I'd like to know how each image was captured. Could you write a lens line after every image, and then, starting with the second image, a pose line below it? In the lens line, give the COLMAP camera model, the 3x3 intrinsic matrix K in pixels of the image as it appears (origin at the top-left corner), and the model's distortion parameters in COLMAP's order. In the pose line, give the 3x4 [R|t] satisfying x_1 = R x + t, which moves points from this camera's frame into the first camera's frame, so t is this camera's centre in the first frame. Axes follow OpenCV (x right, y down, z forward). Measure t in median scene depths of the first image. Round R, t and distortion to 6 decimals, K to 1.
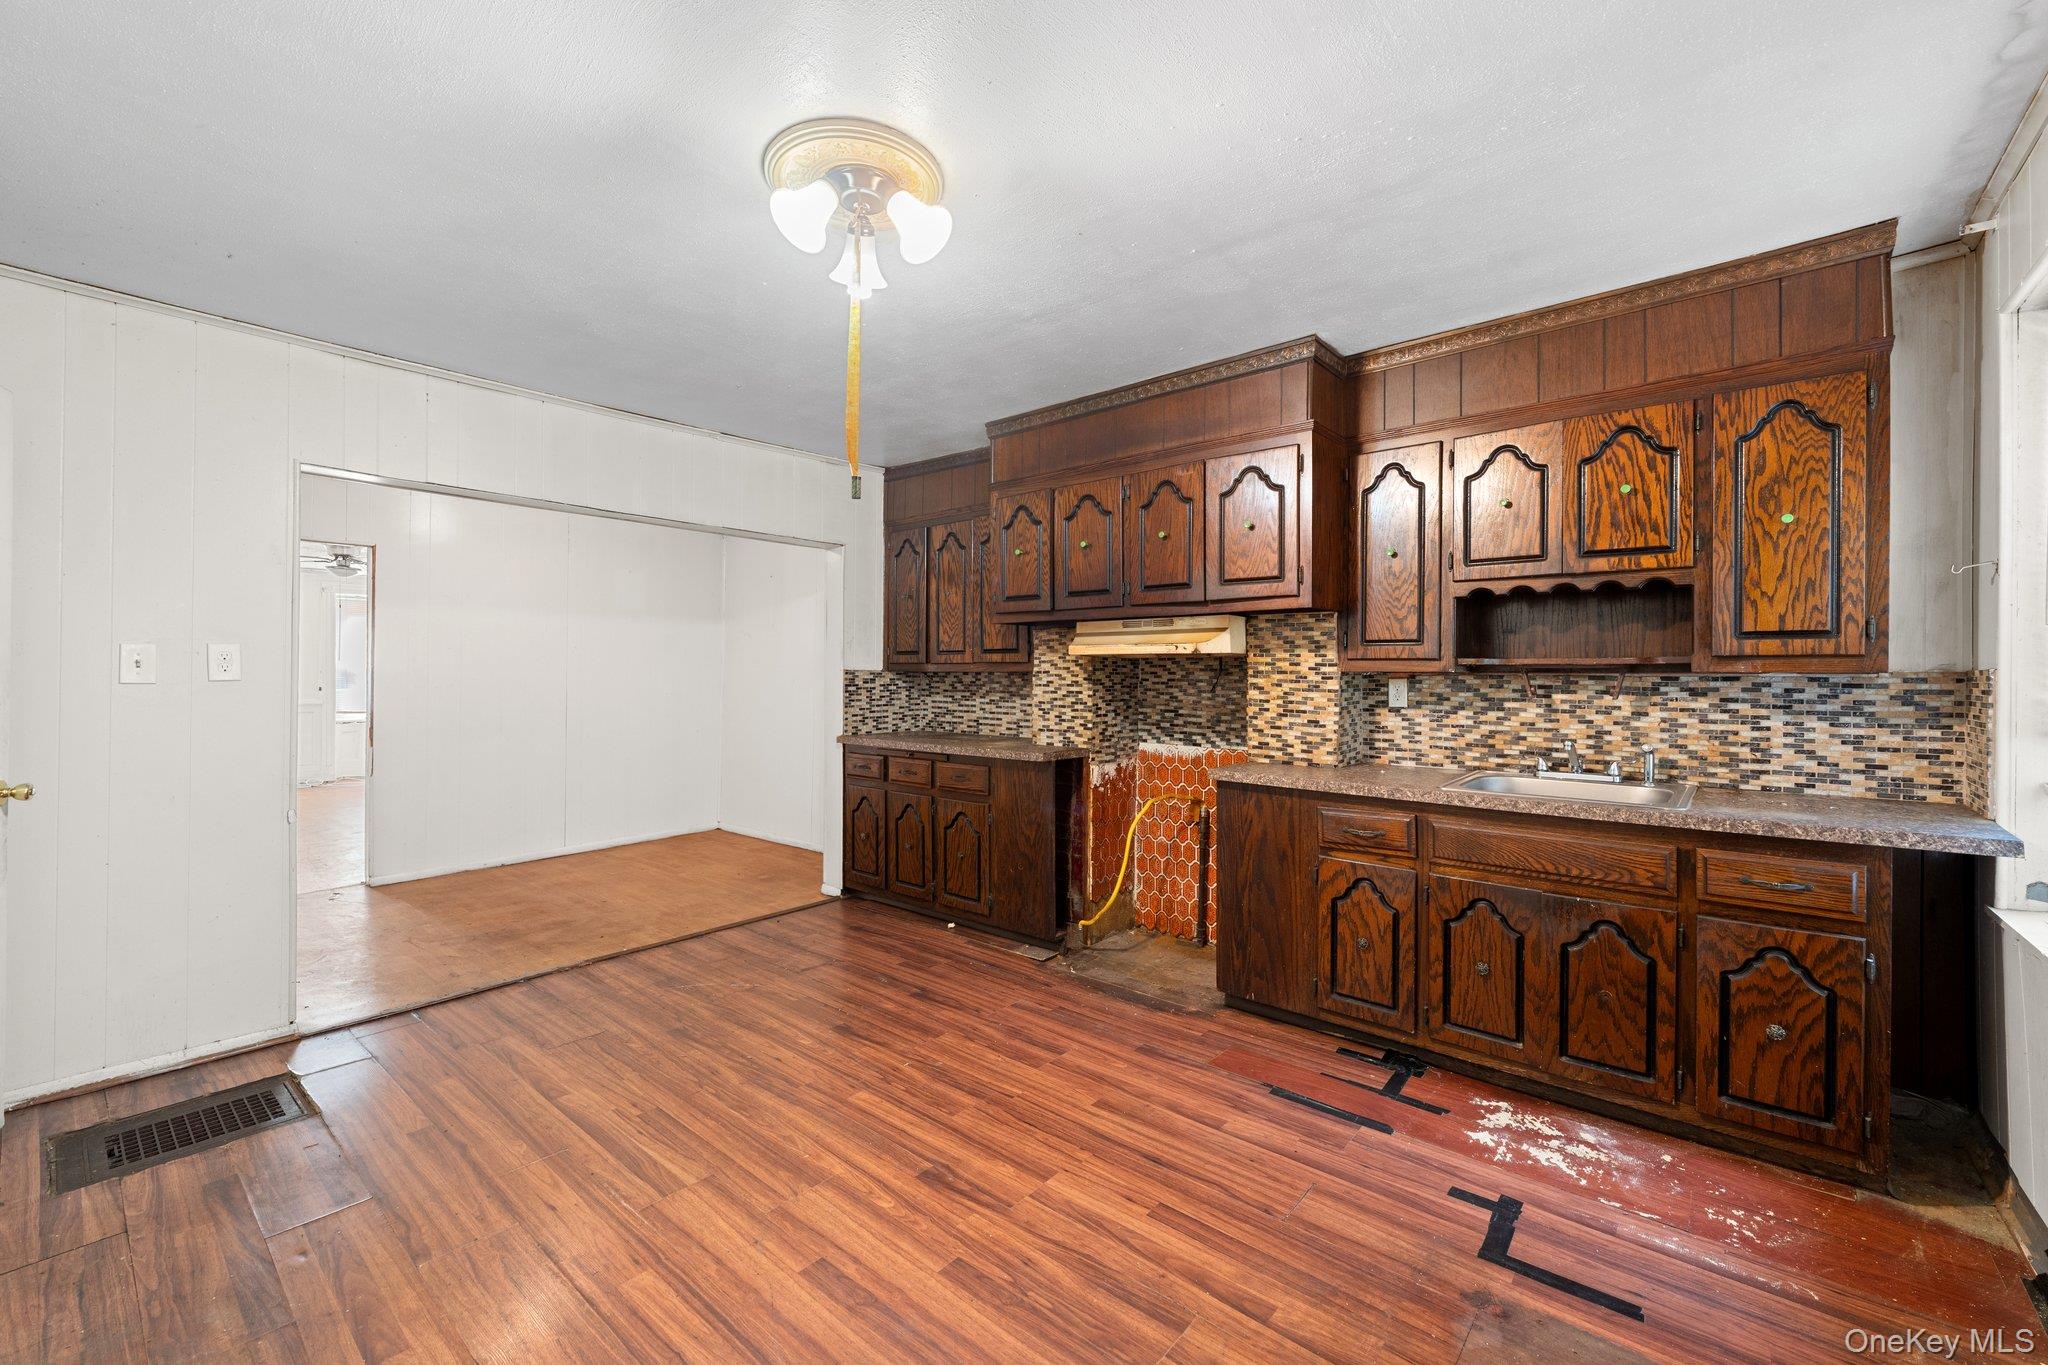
lens RADIAL K [[829.2, 0, 1018.3], [0, 829.2, 682.0], [0, 0, 1]] dist [-0.000130, -0.000375]
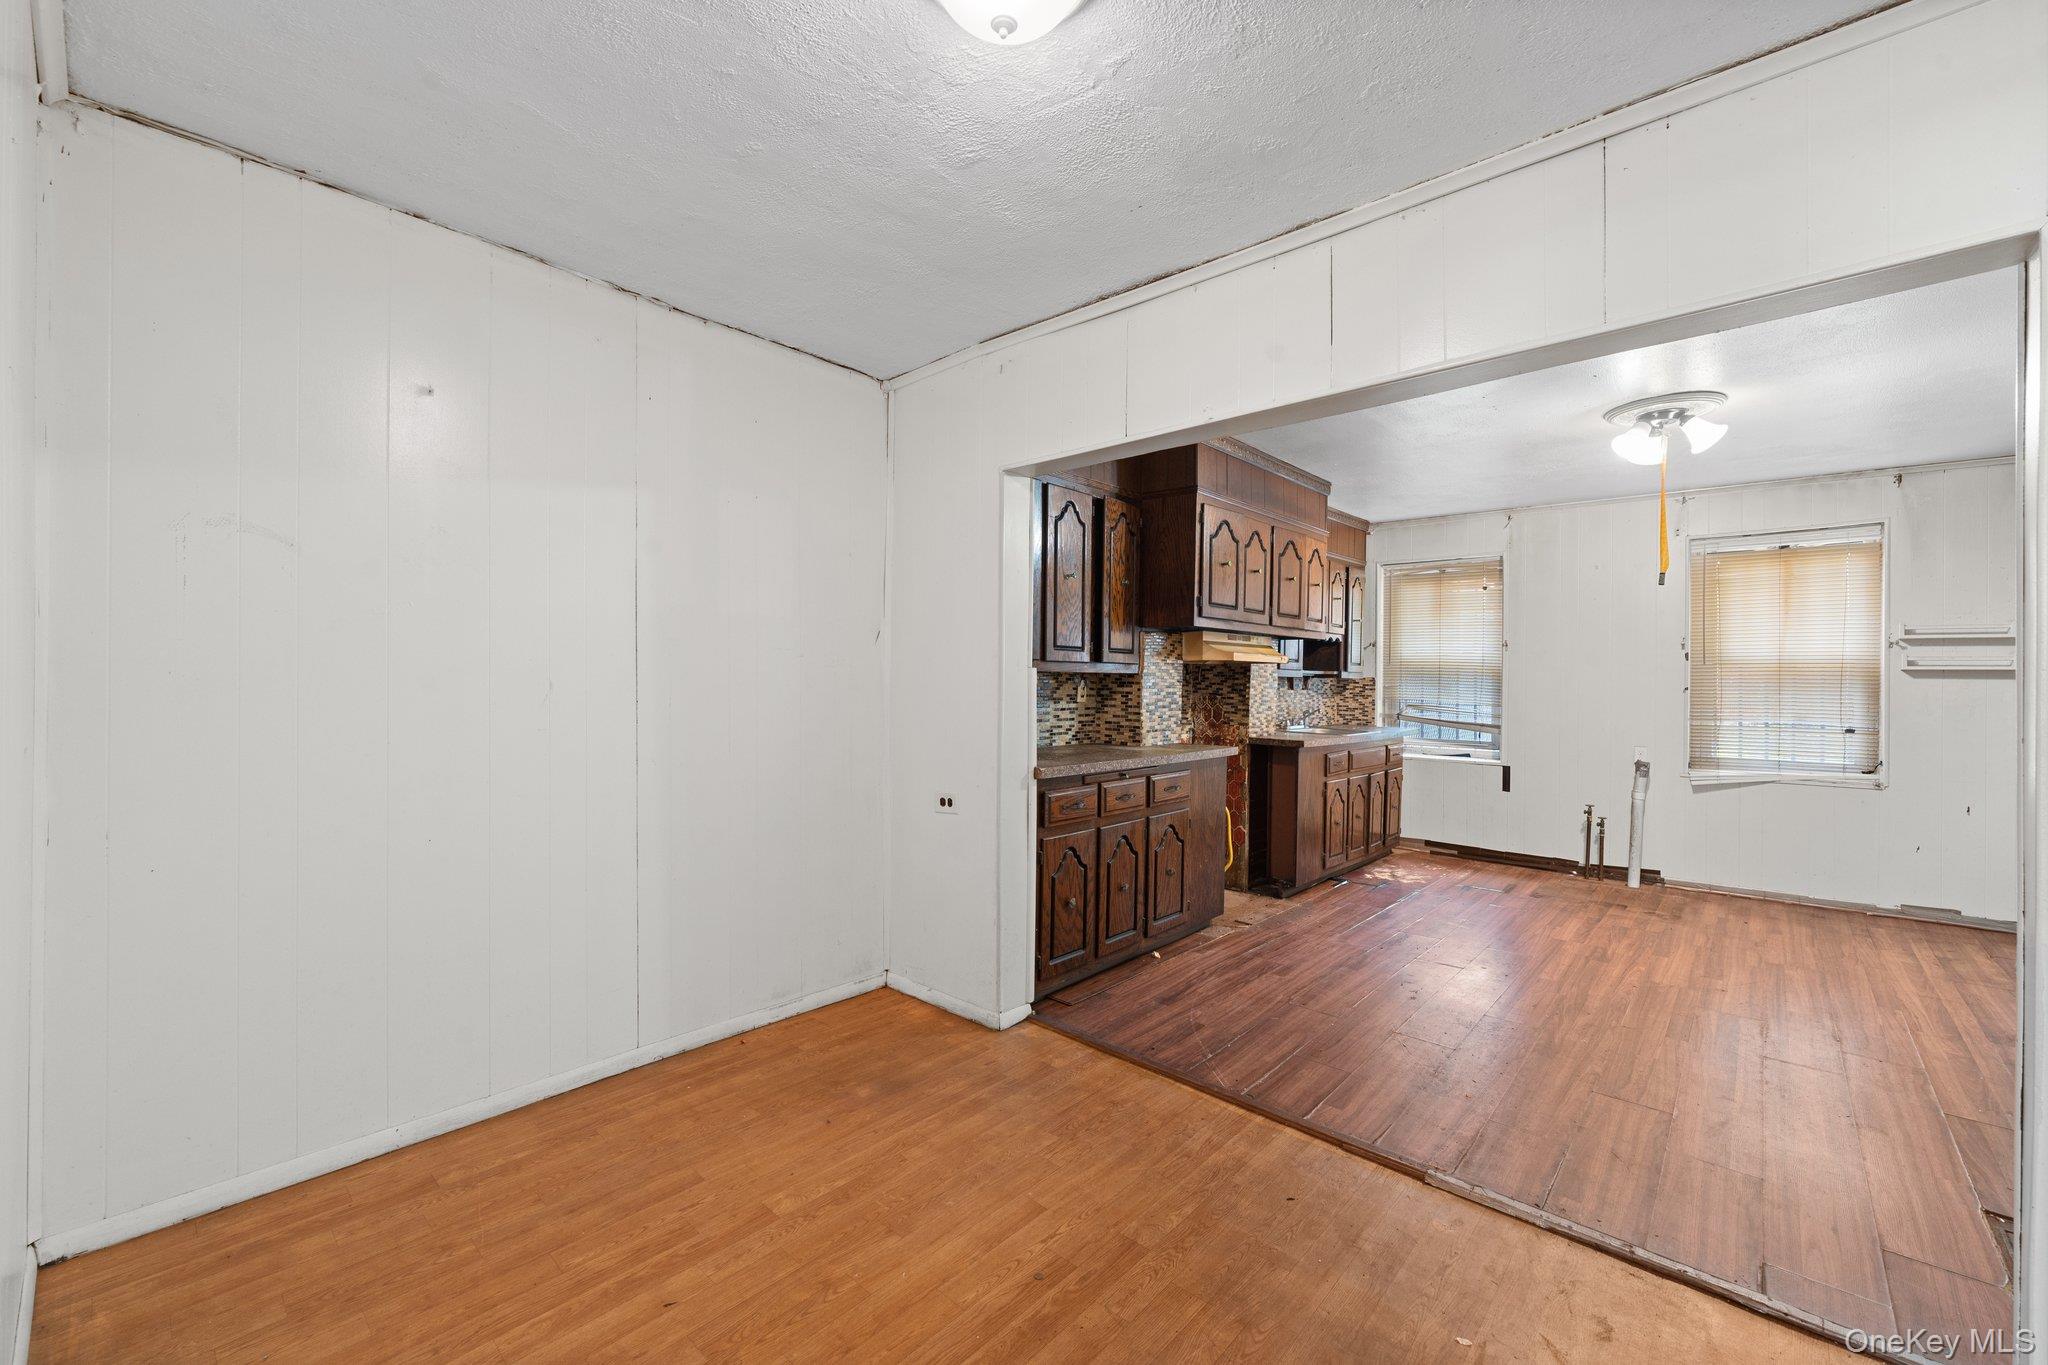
lens RADIAL K [[829.2, 0, 1018.3], [0, 829.2, 682.0], [0, 0, 1]] dist [-0.000130, -0.000375]
pose [[0.025622, -0.006284, 0.999652, -1.016328], [-0.004633, 0.999969, 0.006404, -0.008210], [-0.999661, -0.004796, 0.025592, 1.166330]]
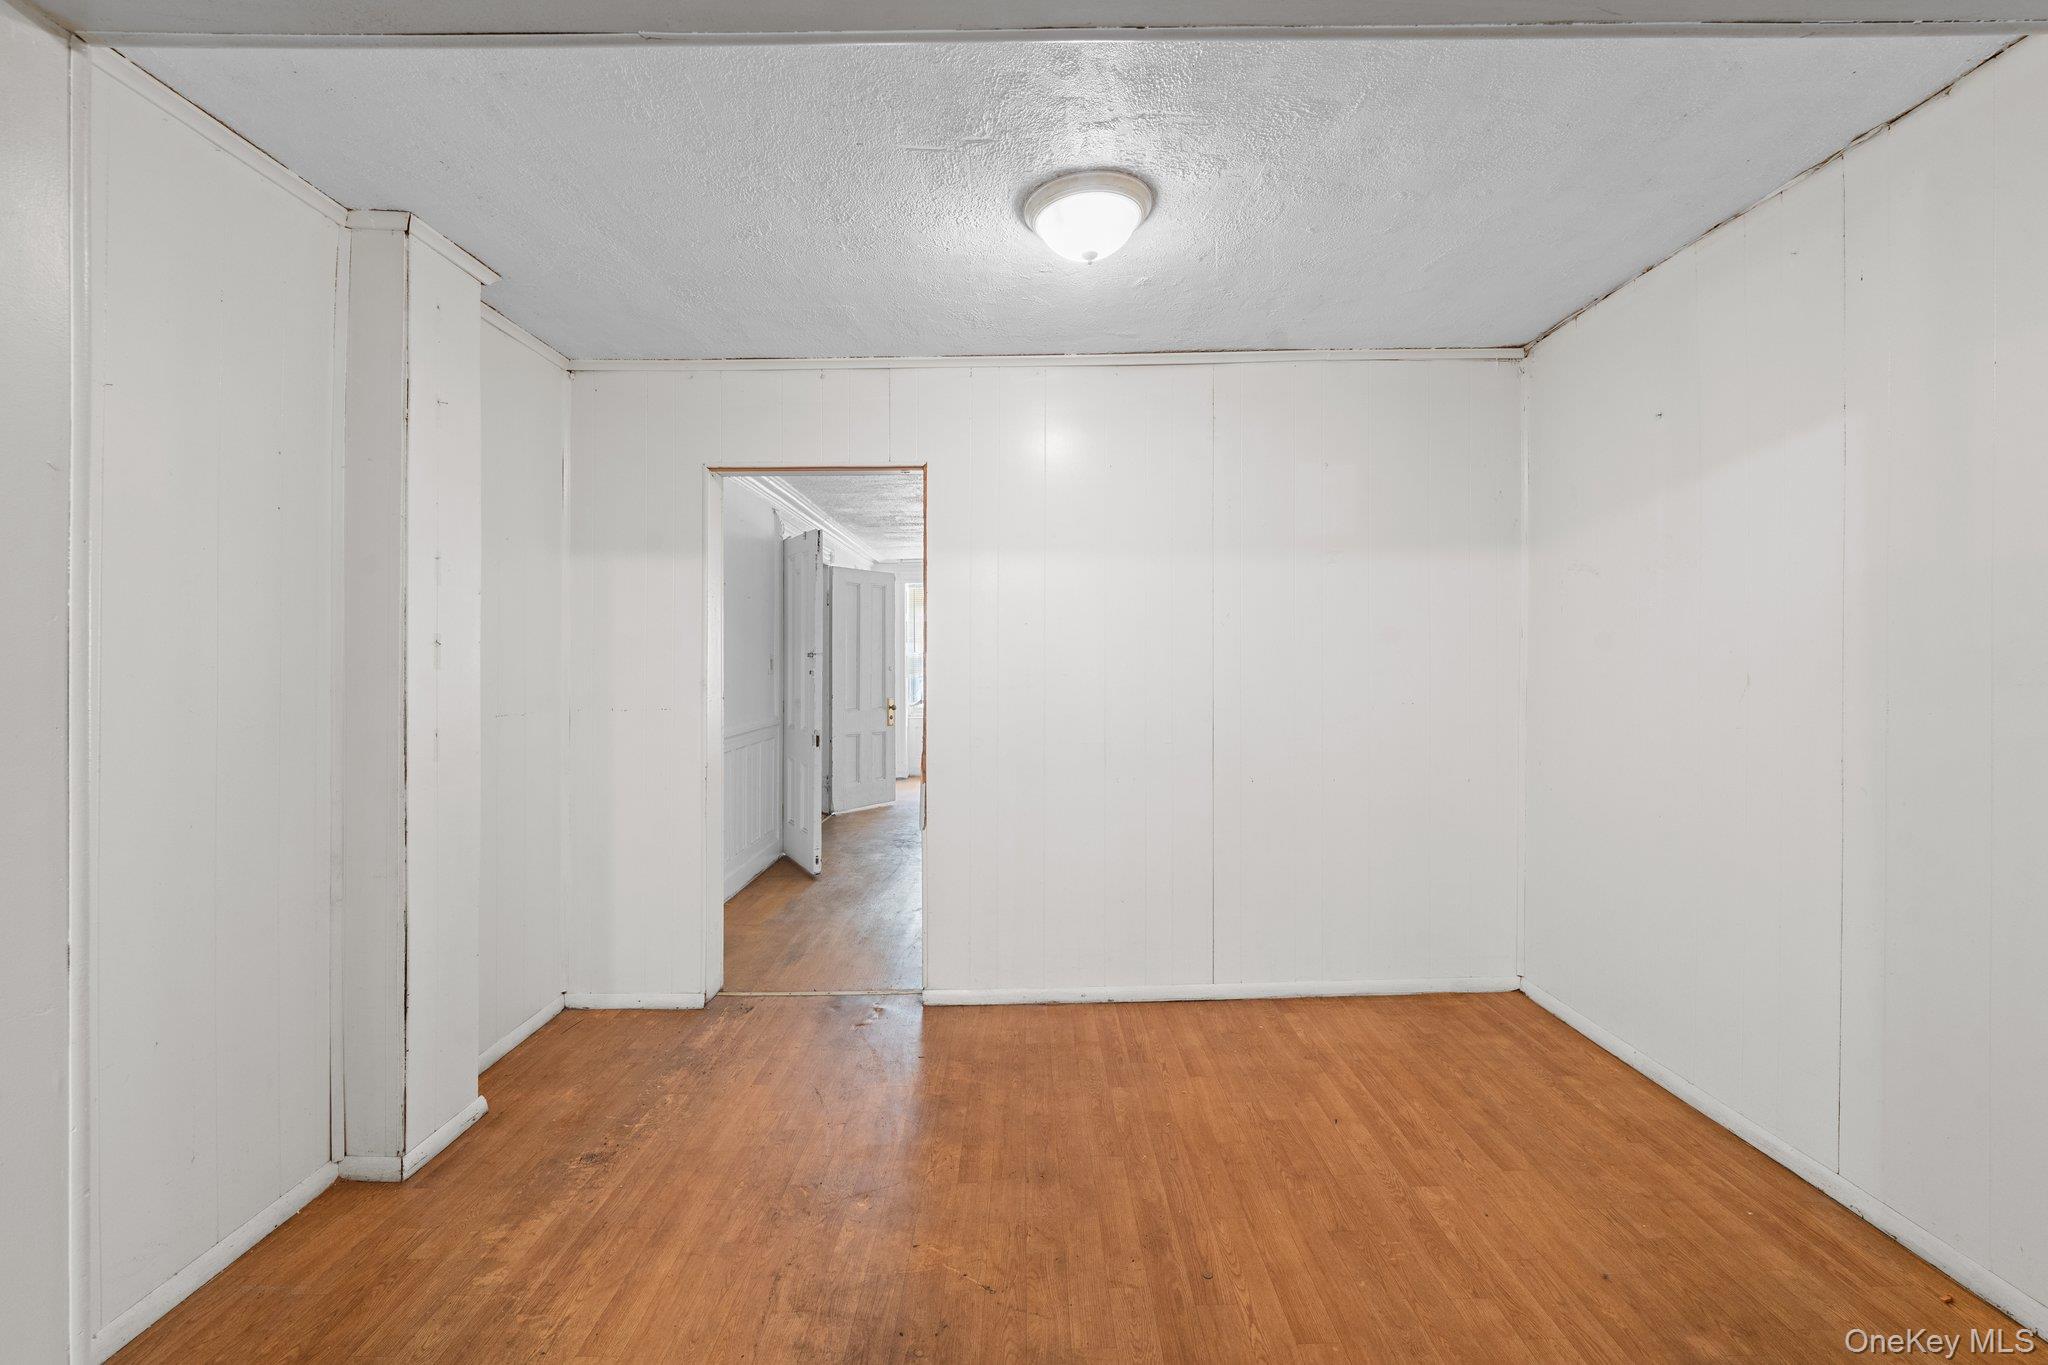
lens RADIAL K [[844.2, 0, 1022.9], [0, 844.2, 661.0], [0, 0, 1]] dist [-0.000138, -0.000047]
pose [[0.648742, -0.011152, -0.760926, -0.302227], [0.005875, 0.999936, -0.009647, -0.009401], [0.760985, 0.001788, 0.648767, 0.803826]]
